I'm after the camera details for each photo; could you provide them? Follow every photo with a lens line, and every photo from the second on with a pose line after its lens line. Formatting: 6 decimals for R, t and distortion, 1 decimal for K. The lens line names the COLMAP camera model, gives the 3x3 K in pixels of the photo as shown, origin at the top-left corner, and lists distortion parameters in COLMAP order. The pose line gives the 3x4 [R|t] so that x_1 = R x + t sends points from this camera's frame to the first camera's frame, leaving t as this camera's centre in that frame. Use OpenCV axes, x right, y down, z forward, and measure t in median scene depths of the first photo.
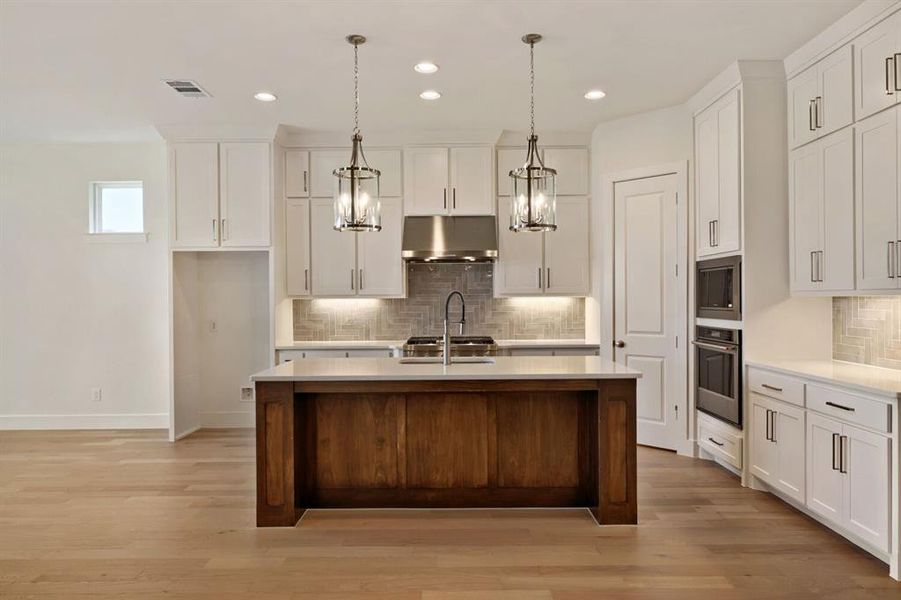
lens RADIAL K [[603.7, 0, 456.8], [0, 603.7, 308.9], [0, 0, 1]] dist [-0.005670, -0.001243]
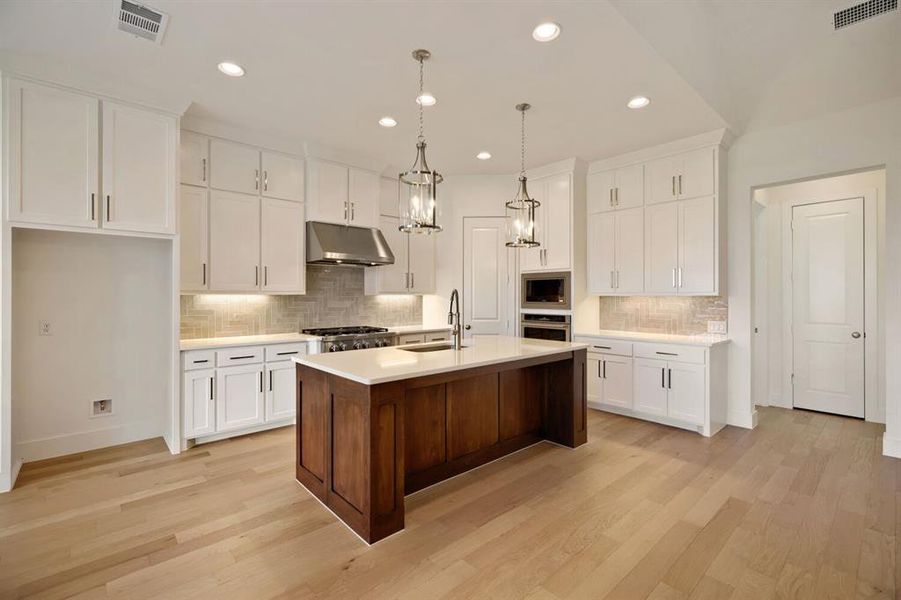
lens RADIAL K [[402.3, 0, 454.7], [0, 402.3, 298.0], [0, 0, 1]] dist [0.001464, 0.000199]
pose [[0.740464, 0.003504, 0.672087, -0.404963], [0.005065, 0.999929, -0.010793, -0.002420], [-0.672077, 0.011396, 0.740394, 0.287544]]
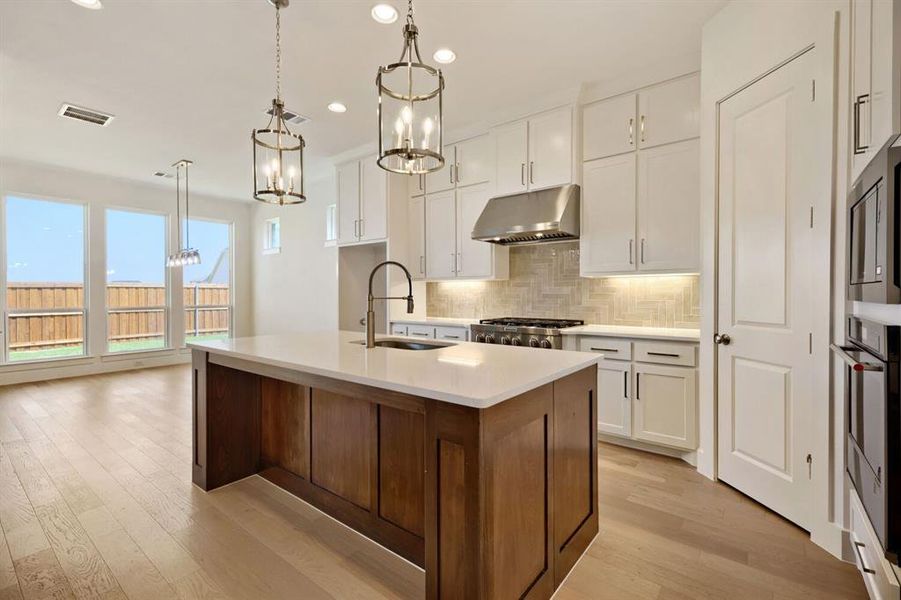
lens RADIAL K [[402.3, 0, 454.7], [0, 402.3, 298.0], [0, 0, 1]] dist [0.001464, 0.000199]
pose [[0.783310, 0.011893, -0.621518, 0.308128], [-0.011283, 0.999924, 0.004914, 0.012347], [0.621529, 0.003163, 0.783384, 0.449736]]
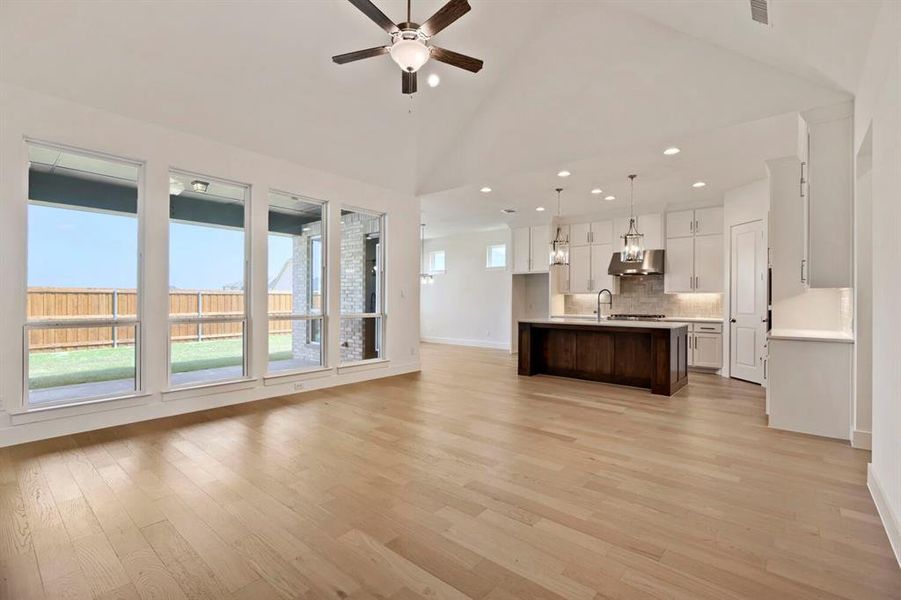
lens RADIAL K [[406.7, 0, 445.4], [0, 406.7, 301.9], [0, 0, 1]] dist [-0.028958, -0.000018]
pose [[0.749533, 0.011406, -0.661869, 0.402303], [-0.018591, 0.999820, -0.003823, 0.024932], [0.661706, 0.015170, 0.749610, -0.384174]]
